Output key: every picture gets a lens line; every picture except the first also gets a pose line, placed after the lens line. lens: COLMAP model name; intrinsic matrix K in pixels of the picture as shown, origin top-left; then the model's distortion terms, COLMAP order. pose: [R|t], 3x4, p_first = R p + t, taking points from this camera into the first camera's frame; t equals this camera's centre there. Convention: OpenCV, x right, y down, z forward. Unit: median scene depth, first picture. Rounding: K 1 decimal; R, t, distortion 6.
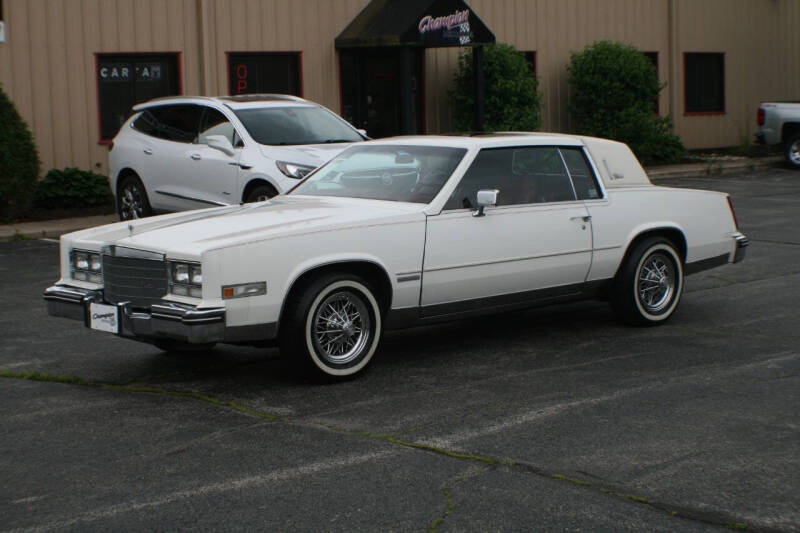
lens RADIAL K [[1438.3, 0, 400.0], [0, 1438.3, 266.5], [0, 0, 1]] dist [-0.180309, -0.053723]
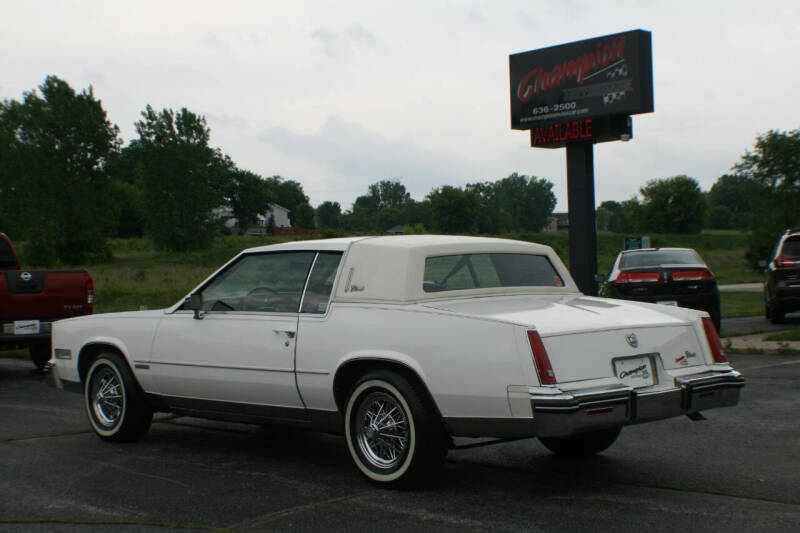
lens RADIAL K [[1294.8, 0, 400.0], [0, 1294.8, 266.5], [0, 0, 1]] dist [-0.185580, 0.004894]
pose [[0.025416, 0.012727, -0.999596, 0.892246], [-0.088760, 0.995998, 0.010424, -0.086332], [0.995729, 0.088460, 0.026444, 1.018329]]
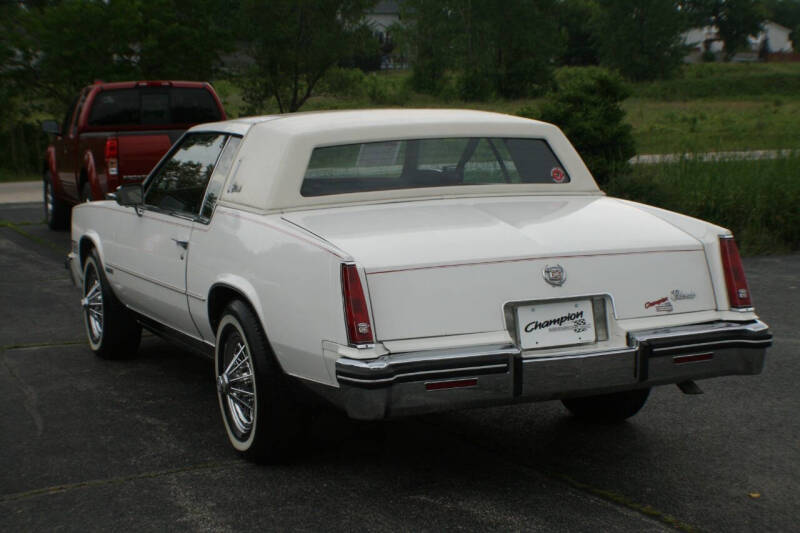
lens RADIAL K [[1515.8, 0, 419.7], [0, 1515.8, 267.1], [0, 0, 1]] dist [-0.152558, 0.094473]
pose [[-0.301751, 0.119959, -0.945810, 0.741147], [-0.076384, 0.985821, 0.149404, -0.132604], [0.950322, 0.117327, -0.288309, 1.276688]]
